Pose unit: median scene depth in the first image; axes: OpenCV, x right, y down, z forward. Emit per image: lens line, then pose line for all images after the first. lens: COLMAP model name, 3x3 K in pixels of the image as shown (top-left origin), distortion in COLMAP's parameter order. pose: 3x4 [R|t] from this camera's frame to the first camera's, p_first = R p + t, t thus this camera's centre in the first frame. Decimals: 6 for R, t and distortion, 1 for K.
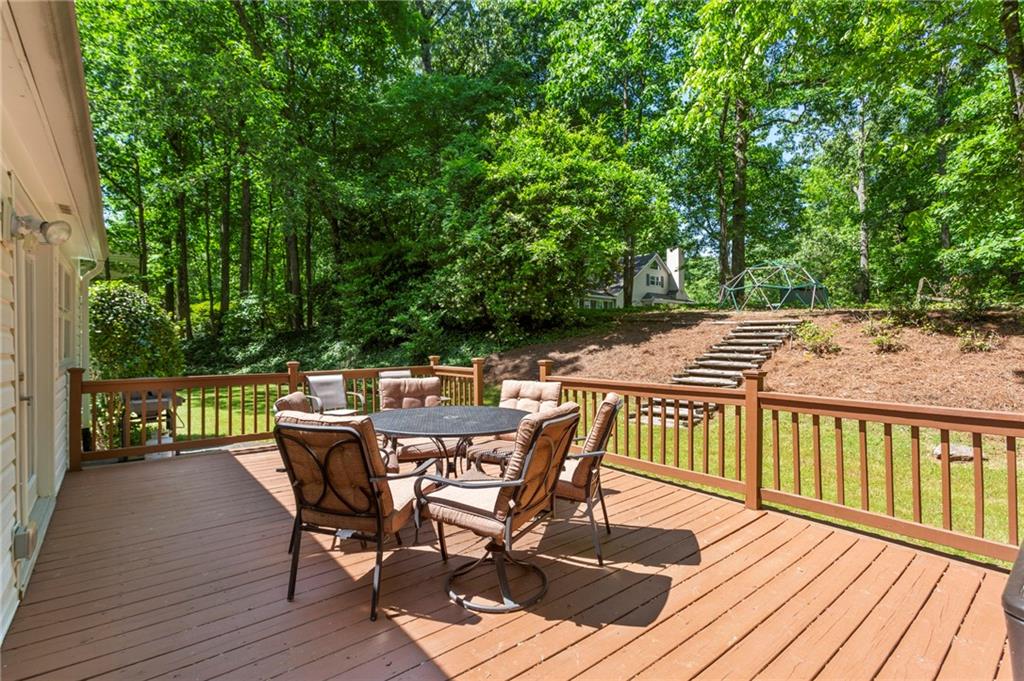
lens RADIAL K [[486.8, 0, 519.6], [0, 486.8, 342.4], [0, 0, 1]] dist [0.013580, 0.000315]
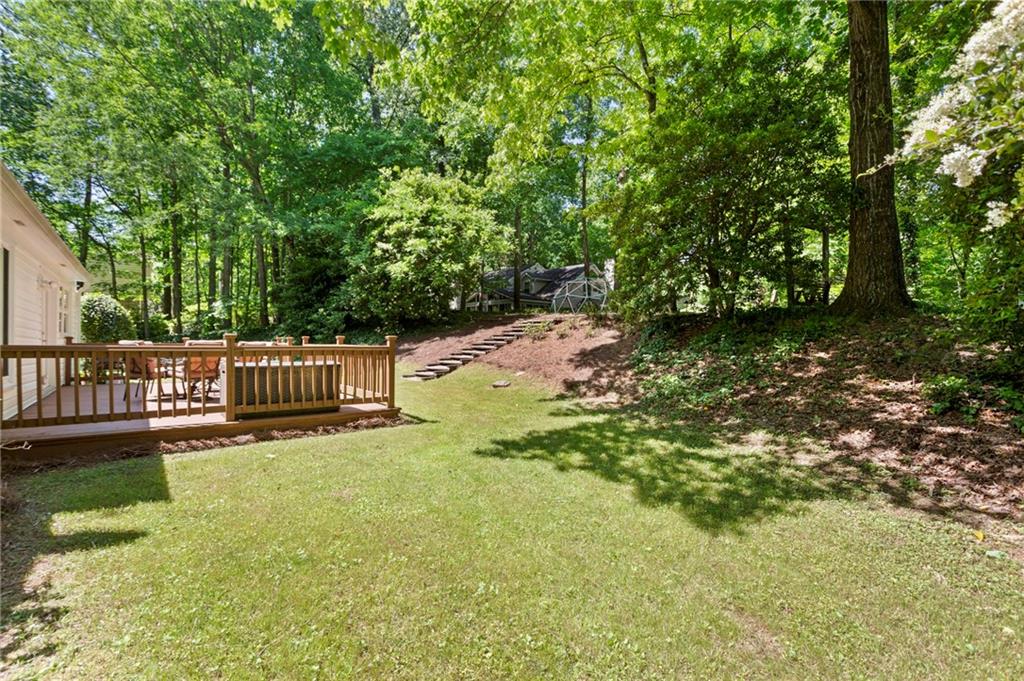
lens RADIAL K [[486.8, 0, 512.6], [0, 486.8, 338.0], [0, 0, 1]] dist [0.013580, 0.000315]
pose [[0.999516, 0.007721, -0.030134, 0.403892], [-0.008200, 0.999841, -0.015812, 0.029217], [0.030007, 0.016051, 0.999421, -0.398239]]
